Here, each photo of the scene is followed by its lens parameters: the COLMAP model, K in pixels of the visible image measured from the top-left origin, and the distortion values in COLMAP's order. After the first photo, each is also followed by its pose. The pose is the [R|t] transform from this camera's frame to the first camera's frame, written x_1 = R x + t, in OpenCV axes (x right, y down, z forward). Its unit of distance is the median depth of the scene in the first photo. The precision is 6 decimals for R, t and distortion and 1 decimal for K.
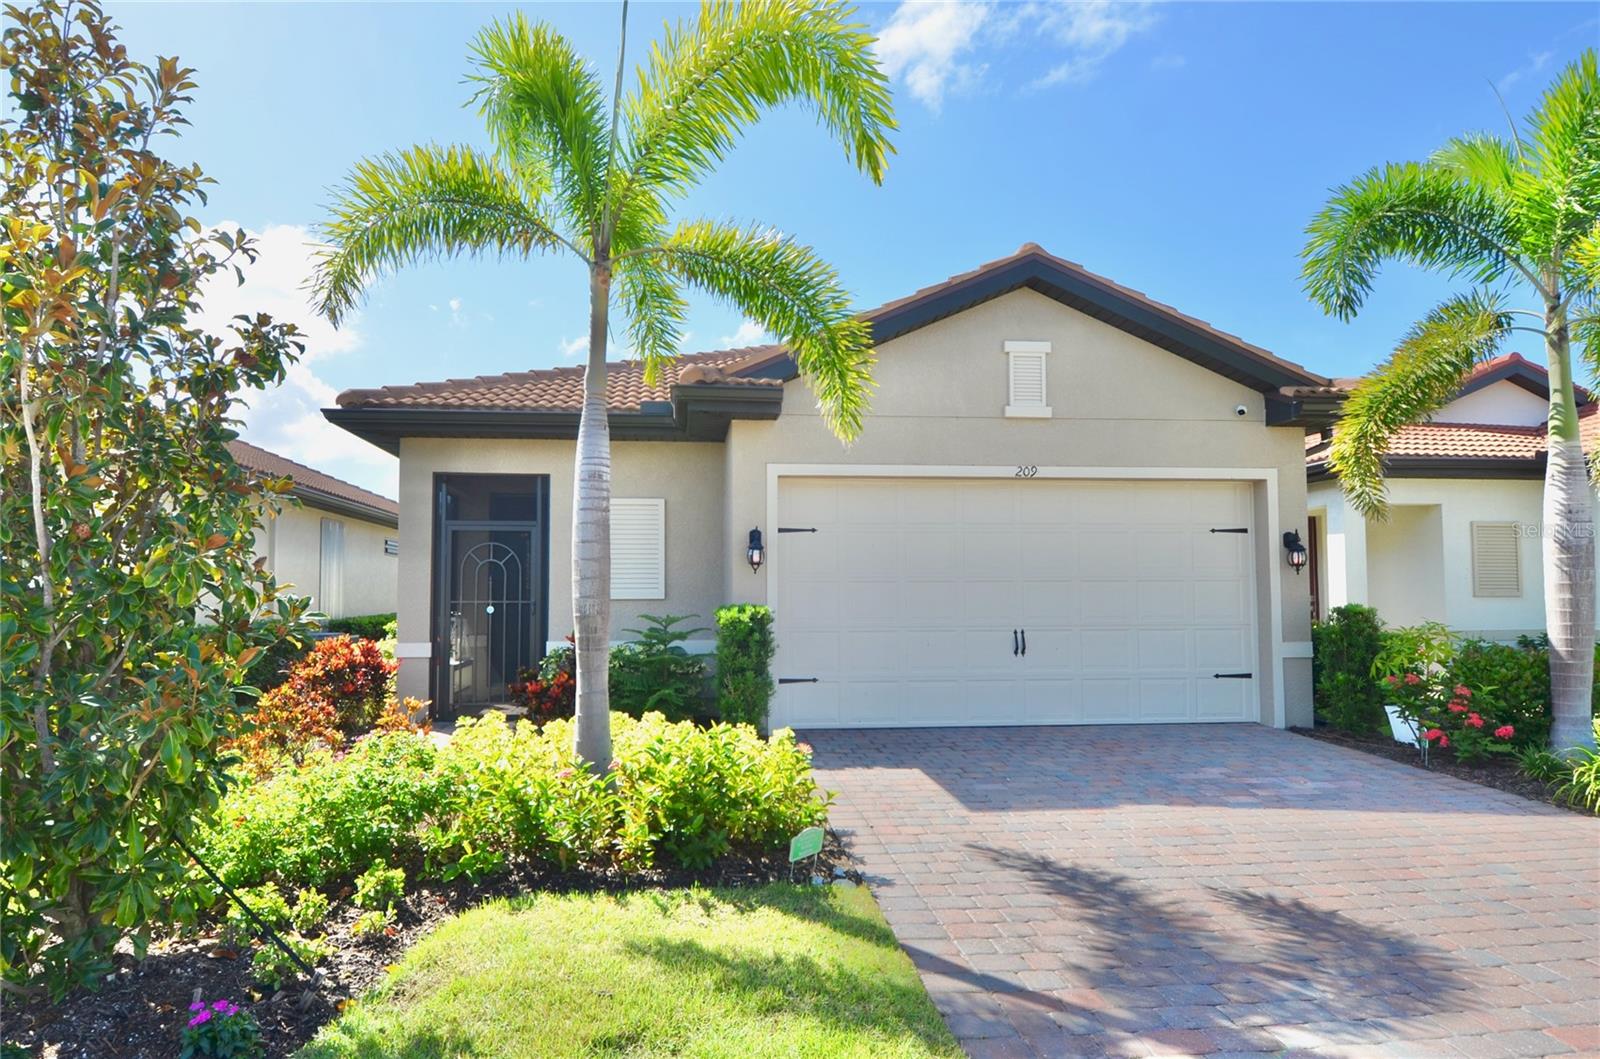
lens RADIAL K [[904.5, 0, 793.9], [0, 904.5, 549.5], [0, 0, 1]] dist [0.002585, -0.002044]
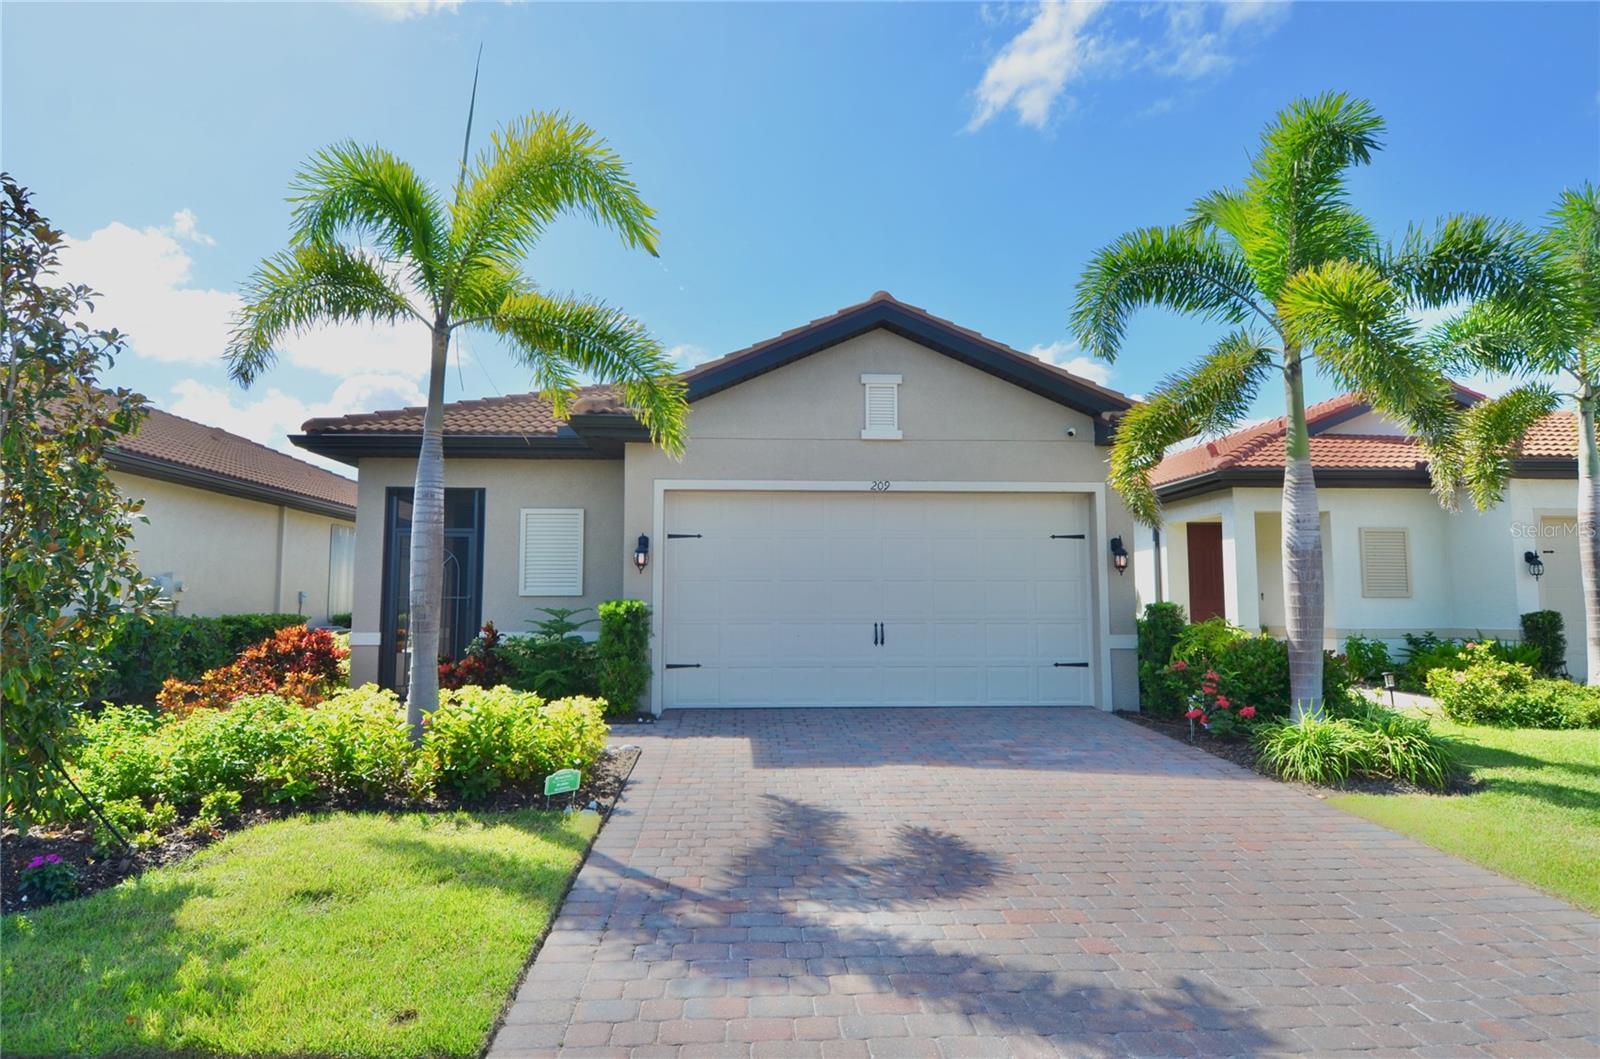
lens RADIAL K [[876.1, 0, 800.0], [0, 876.1, 529.5], [0, 0, 1]] dist [0.040387, -0.049388]
pose [[0.998833, -0.001006, -0.048283, 0.226450], [-0.000268, 0.999652, -0.026371, -0.000754], [0.048293, 0.026353, 0.998486, -0.135544]]
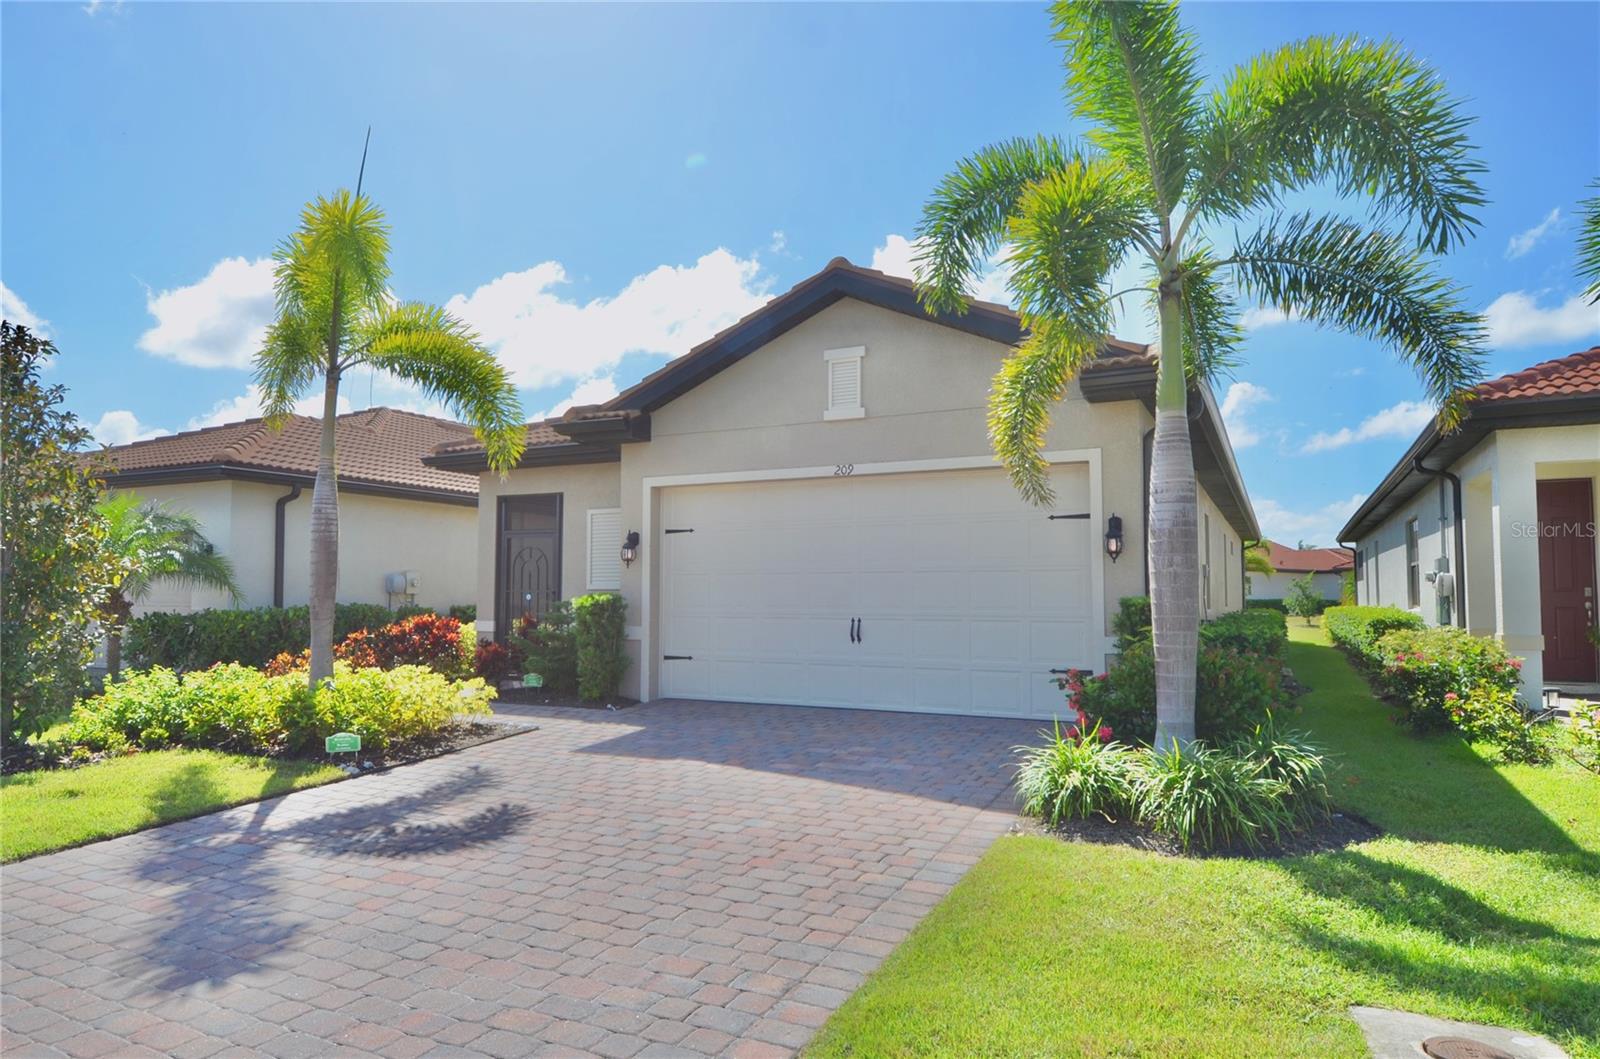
lens RADIAL K [[979.6, 0, 757.0], [0, 979.6, 536.2], [0, 0, 1]] dist [0.048326, -0.000625]
pose [[0.835174, -0.028473, -0.549248, 0.874533], [0.028128, 0.999563, -0.009047, -0.000604], [0.549266, -0.007893, 0.835610, -0.026181]]
